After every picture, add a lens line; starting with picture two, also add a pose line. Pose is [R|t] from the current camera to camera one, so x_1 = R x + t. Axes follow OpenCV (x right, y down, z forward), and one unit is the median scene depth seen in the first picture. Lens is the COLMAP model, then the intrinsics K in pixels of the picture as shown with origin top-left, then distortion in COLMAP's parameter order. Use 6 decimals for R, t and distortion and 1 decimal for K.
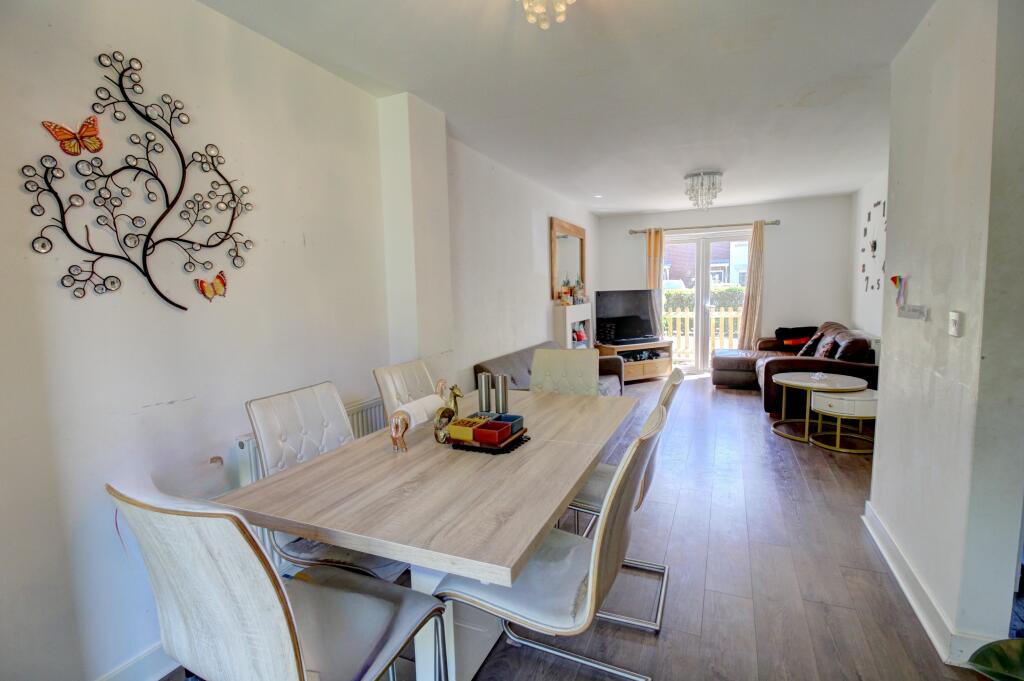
lens RADIAL K [[486.2, 0, 512.0], [0, 486.2, 340.5], [0, 0, 1]] dist [-0.000791, -0.000048]
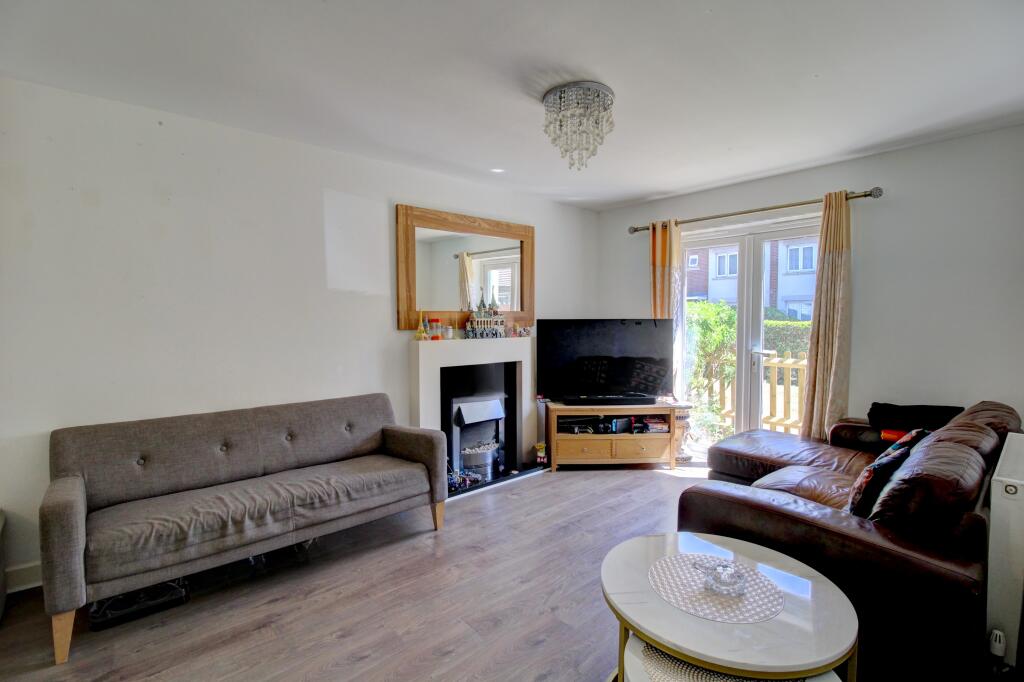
lens RADIAL K [[486.2, 0, 512.0], [0, 486.2, 341.0], [0, 0, 1]] dist [-0.000791, -0.000048]
pose [[0.910736, 0.045346, -0.410492, 0.393615], [-0.066695, 0.997056, -0.037829, -0.043138], [0.407568, 0.061830, 0.911079, 0.374255]]
